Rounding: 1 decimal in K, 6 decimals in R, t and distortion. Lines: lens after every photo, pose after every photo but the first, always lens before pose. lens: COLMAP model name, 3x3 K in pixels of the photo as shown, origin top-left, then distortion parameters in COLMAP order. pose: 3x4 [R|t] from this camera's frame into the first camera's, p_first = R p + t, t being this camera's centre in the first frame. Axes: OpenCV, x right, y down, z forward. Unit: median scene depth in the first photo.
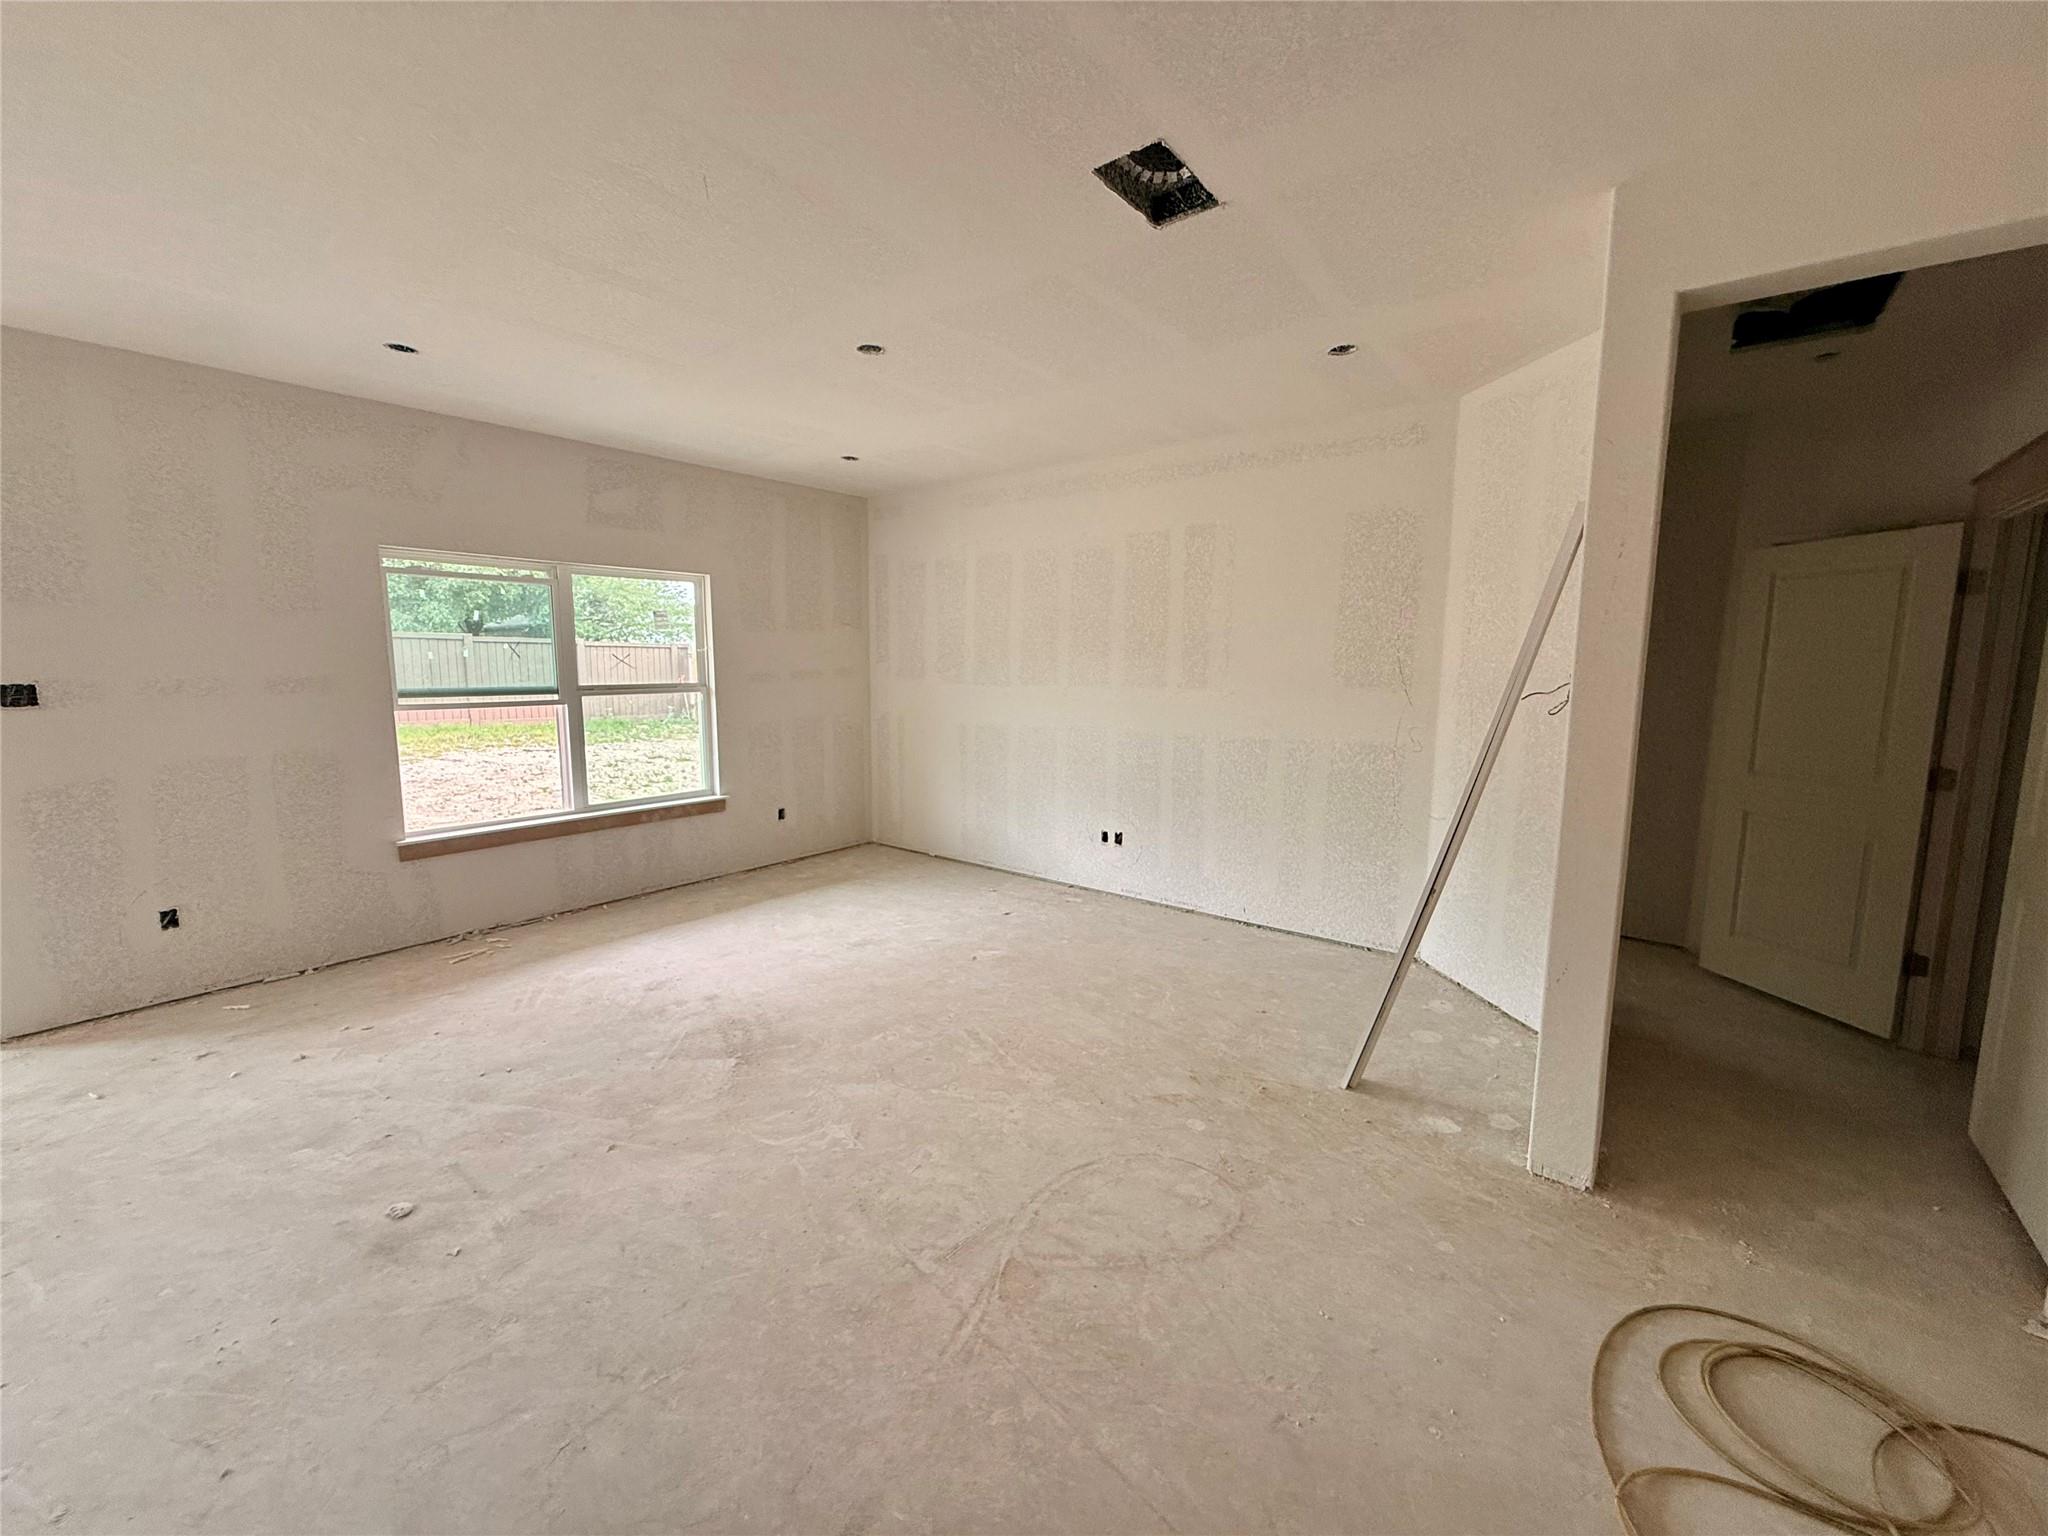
lens RADIAL K [[808.9, 0, 1024.0], [0, 808.9, 768.0], [0, 0, 1]] dist [0.000456, 0.000031]
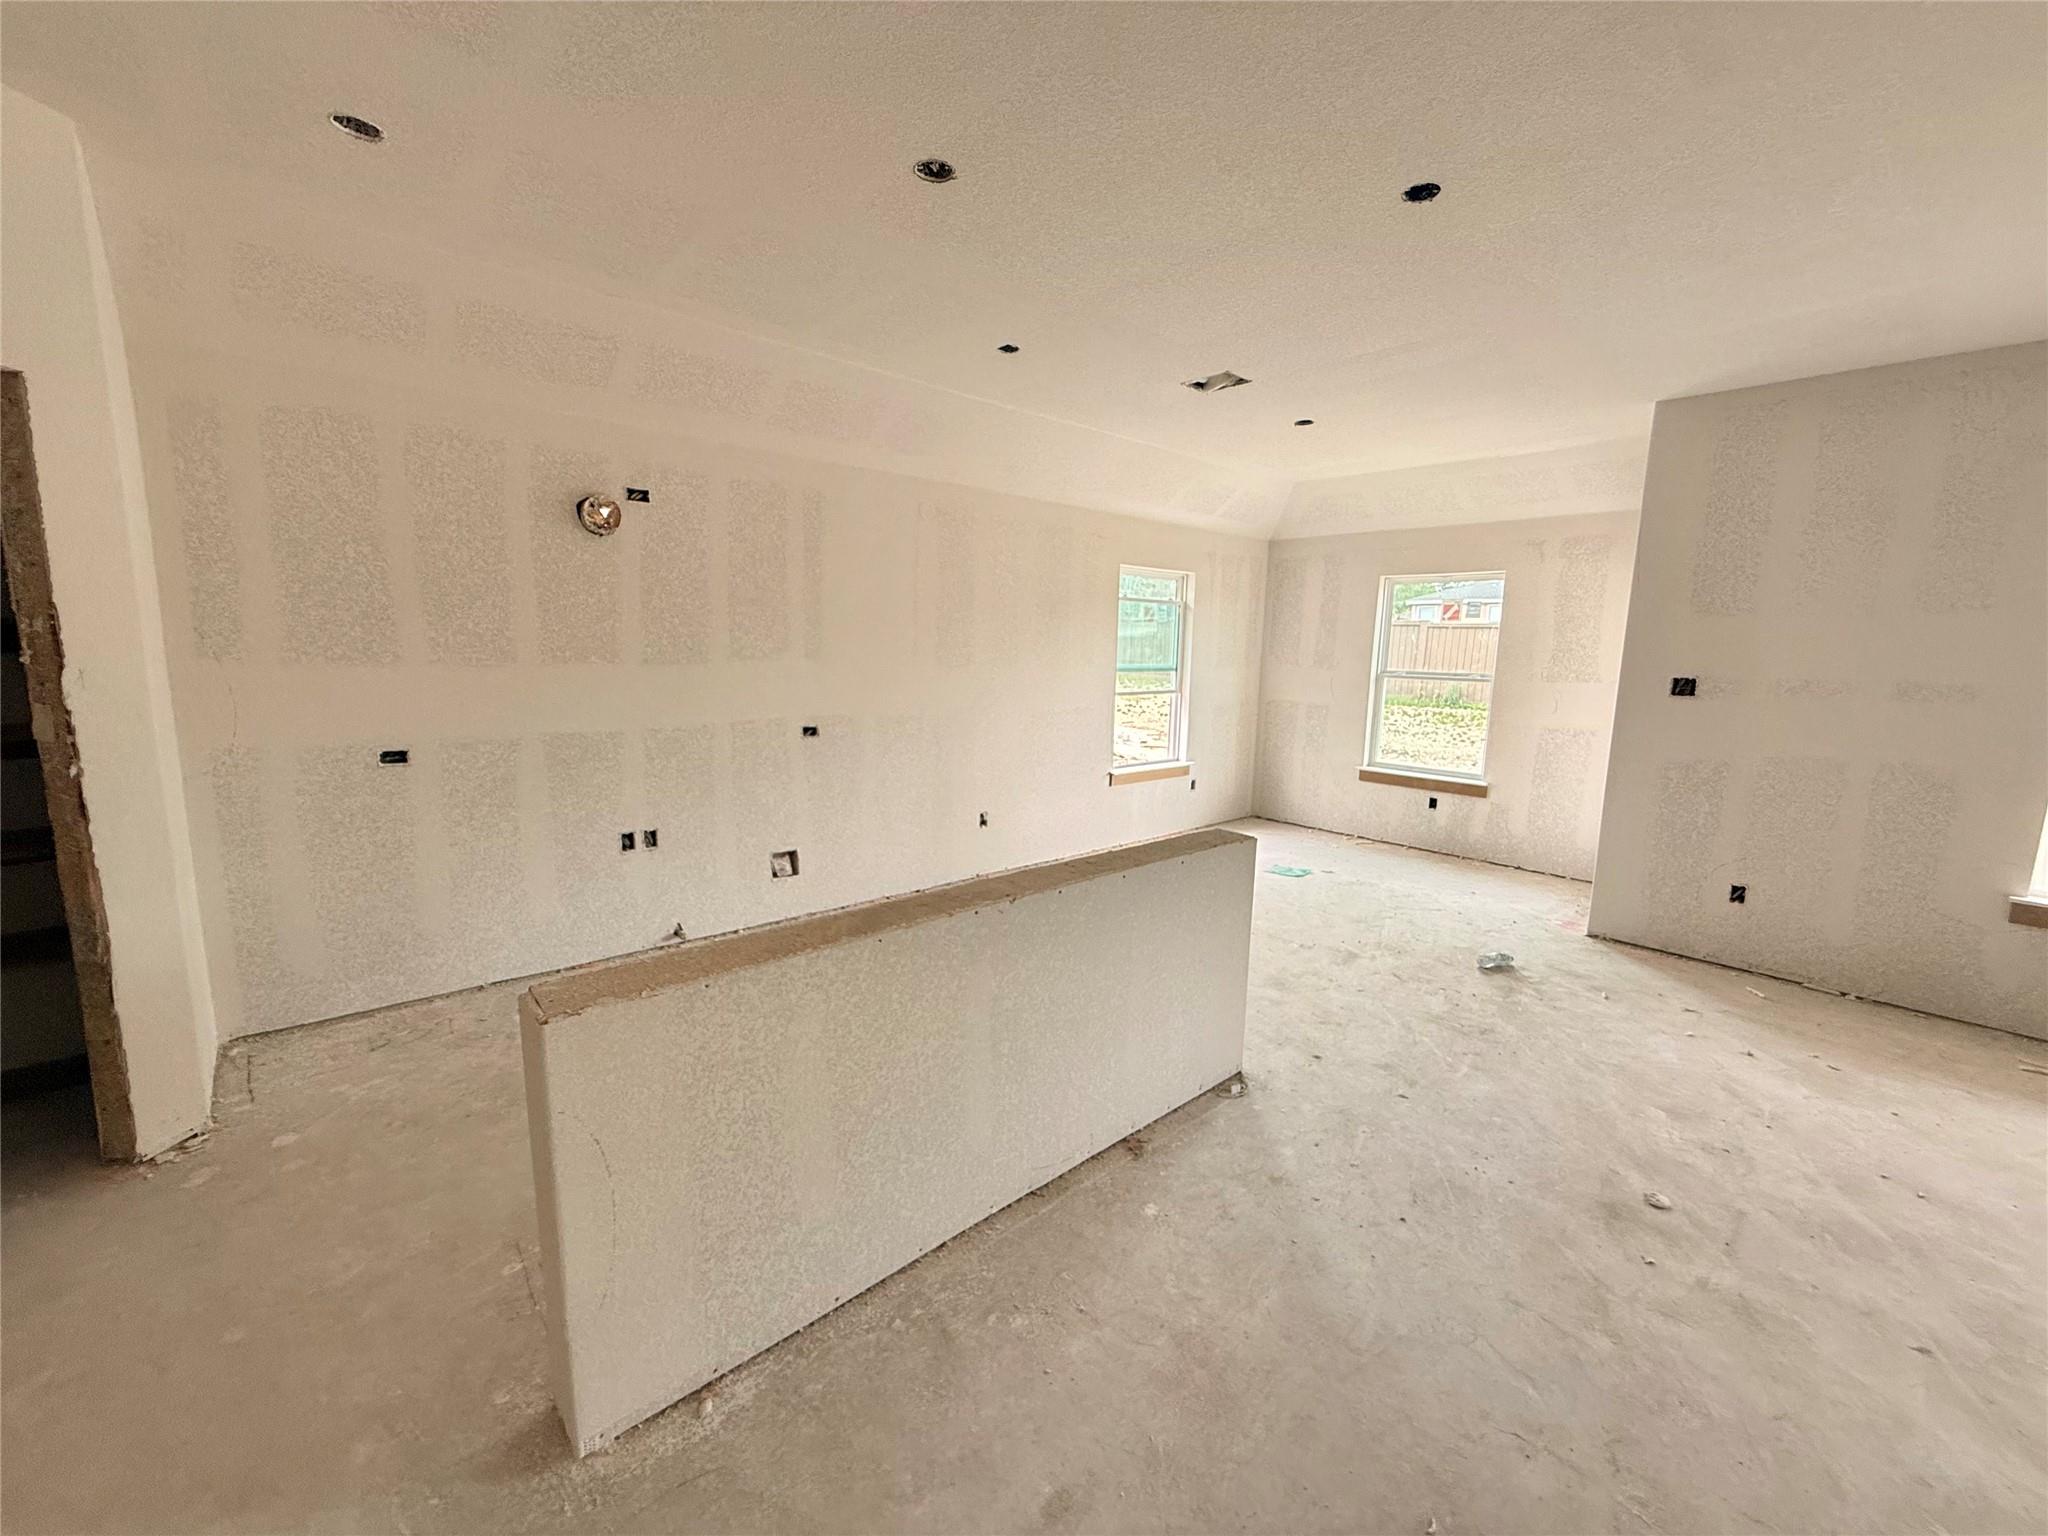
lens RADIAL K [[808.9, 0, 1024.0], [0, 808.9, 768.0], [0, 0, 1]] dist [0.000456, 0.000031]
pose [[-0.162819, 0.143404, -0.976179, 0.219561], [-0.157320, 0.972950, 0.169169, -0.020621], [0.974033, 0.181116, -0.135854, 0.221046]]
